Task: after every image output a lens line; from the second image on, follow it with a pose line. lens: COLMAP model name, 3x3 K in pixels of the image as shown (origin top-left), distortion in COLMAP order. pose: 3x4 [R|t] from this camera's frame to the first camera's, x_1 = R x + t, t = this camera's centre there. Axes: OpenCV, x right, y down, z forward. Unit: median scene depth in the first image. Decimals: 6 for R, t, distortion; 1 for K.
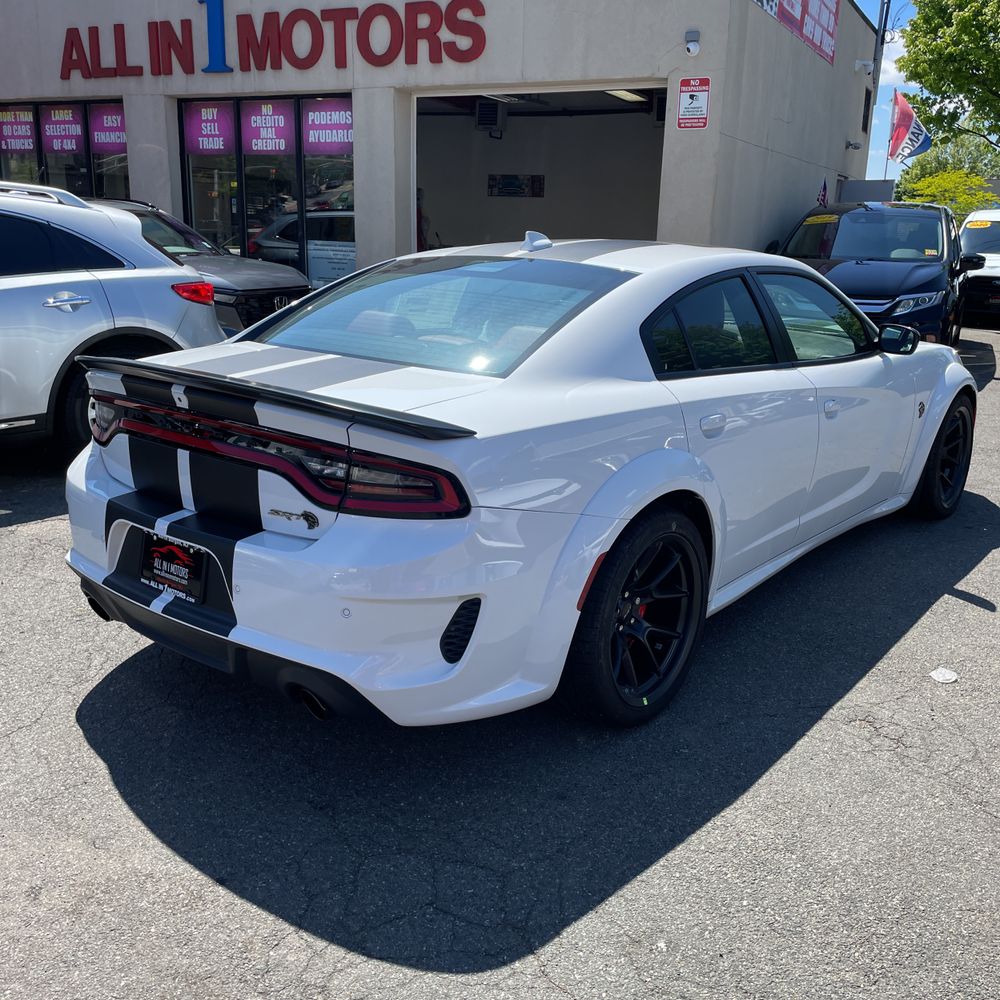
lens RADIAL K [[989.0, 0, 508.4], [0, 989.0, 477.4], [0, 0, 1]] dist [0.108856, -0.131015]
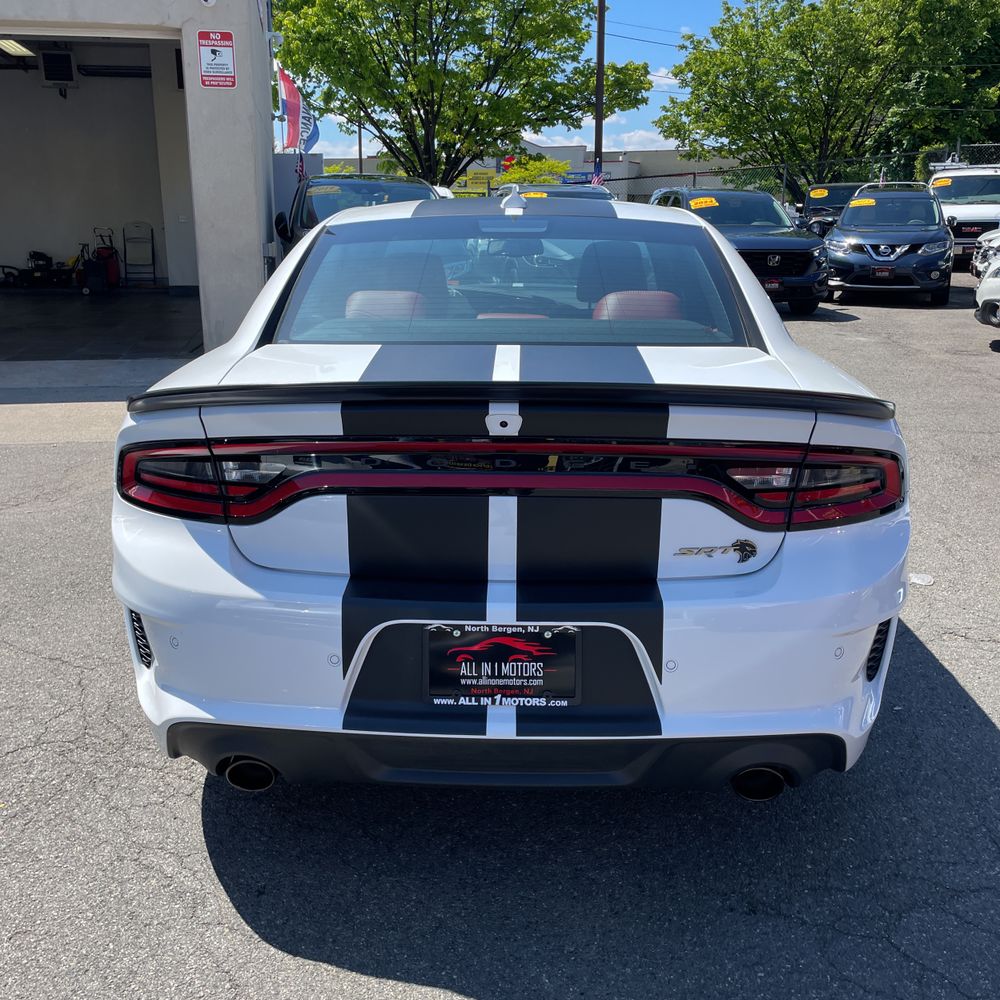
lens RADIAL K [[989.0, 0, 508.4], [0, 989.0, 477.4], [0, 0, 1]] dist [0.108856, -0.131015]
pose [[0.805810, -0.176511, 0.565255, -0.149746], [0.164820, 0.983677, 0.072208, -0.018861], [-0.568774, 0.034980, 0.821750, 0.092905]]
